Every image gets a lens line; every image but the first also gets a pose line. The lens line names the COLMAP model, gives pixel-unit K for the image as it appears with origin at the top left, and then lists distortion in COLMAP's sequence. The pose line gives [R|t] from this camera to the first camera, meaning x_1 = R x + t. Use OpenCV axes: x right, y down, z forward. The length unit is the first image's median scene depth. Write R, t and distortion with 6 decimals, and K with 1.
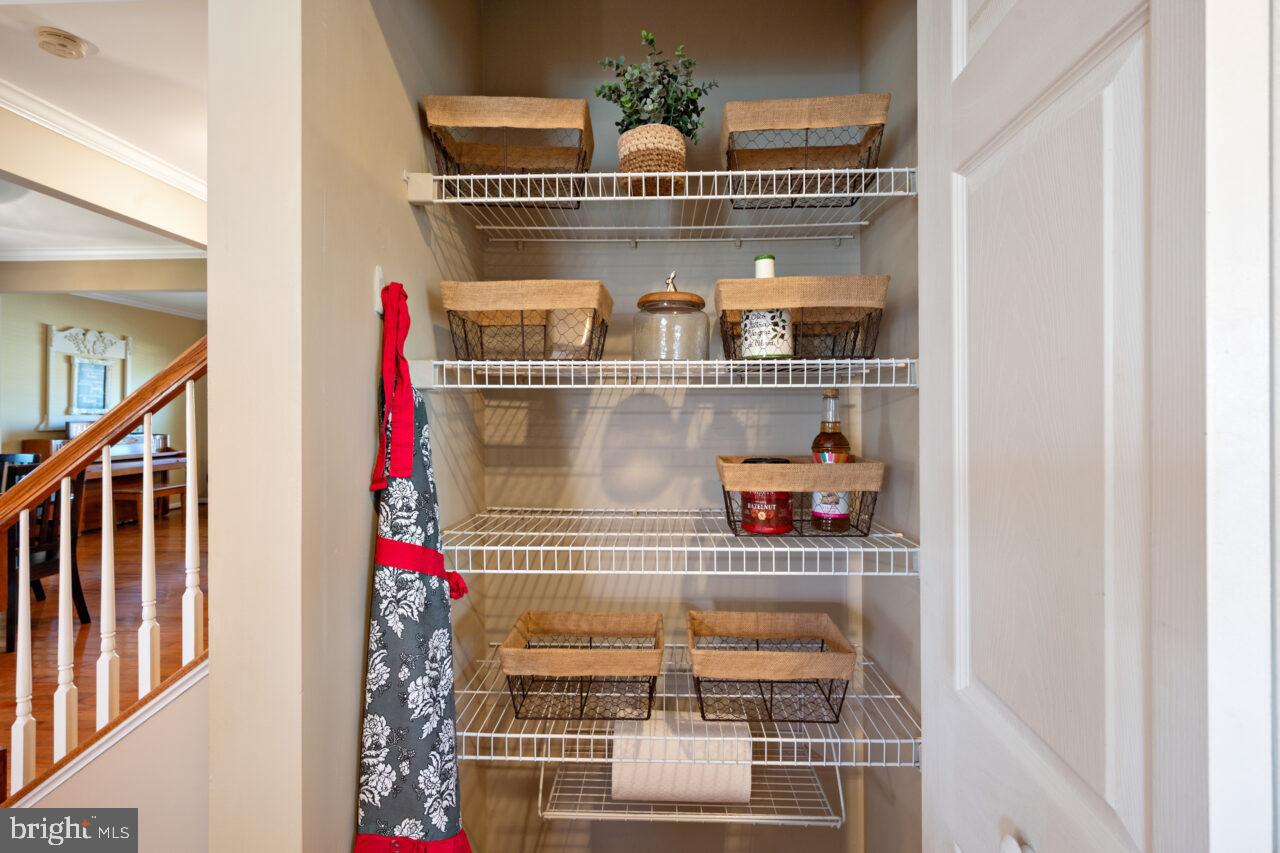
lens RADIAL K [[597.6, 0, 643.8], [0, 597.6, 416.2], [0, 0, 1]] dist [0.002186, 0.000095]
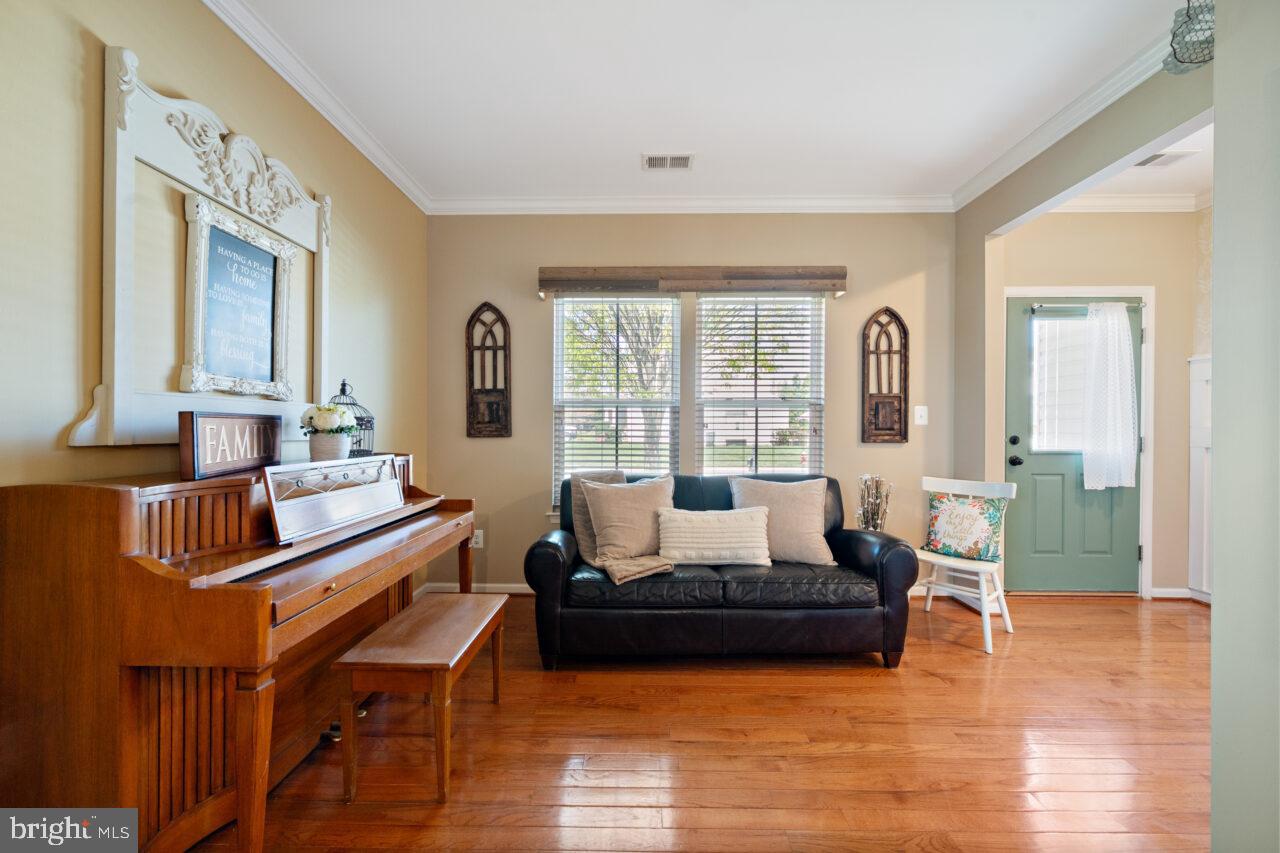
lens RADIAL K [[512.7, 0, 638.0], [0, 512.7, 430.0], [0, 0, 1]] dist [-0.000924, -0.000201]
pose [[0.999894, -0.002108, 0.014382, -0.741144], [0.001958, 0.999944, 0.010395, 0.015003], [-0.014403, -0.010366, 0.999843, 0.746064]]
